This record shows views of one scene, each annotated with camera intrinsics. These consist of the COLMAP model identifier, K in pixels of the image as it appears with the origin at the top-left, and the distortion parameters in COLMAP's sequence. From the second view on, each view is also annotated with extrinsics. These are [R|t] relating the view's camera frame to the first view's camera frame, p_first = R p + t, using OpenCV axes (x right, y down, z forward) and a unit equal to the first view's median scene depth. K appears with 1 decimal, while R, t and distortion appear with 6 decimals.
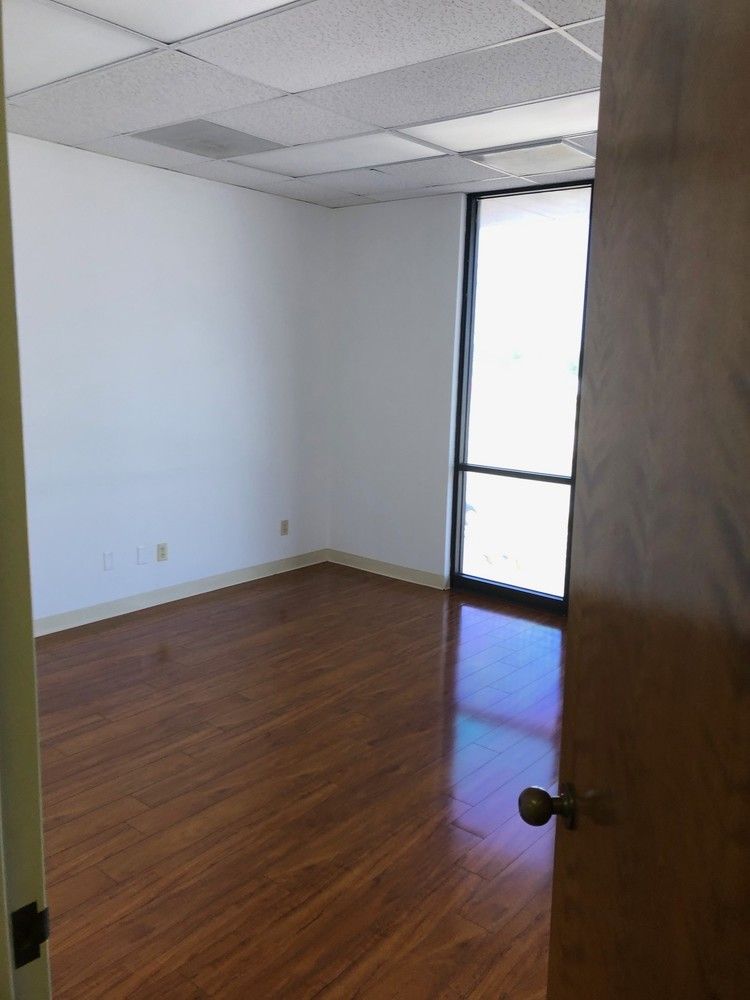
lens RADIAL K [[816.6, 0, 375.3], [0, 816.6, 502.5], [0, 0, 1]] dist [-0.001503, -0.009554]
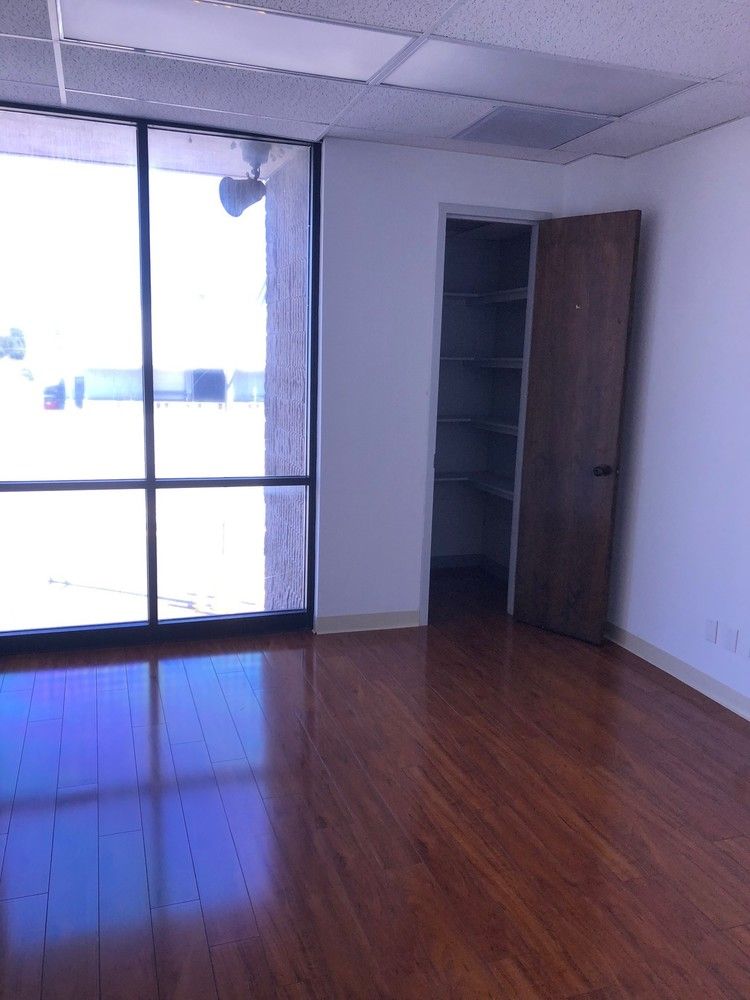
lens RADIAL K [[816.6, 0, 374.5], [0, 816.6, 496.4], [0, 0, 1]] dist [-0.001503, -0.009554]
pose [[0.537547, -0.153500, 0.829145, -0.413631], [0.137154, 0.986114, 0.093640, -0.074165], [-0.832005, 0.063385, 0.551136, 0.411117]]
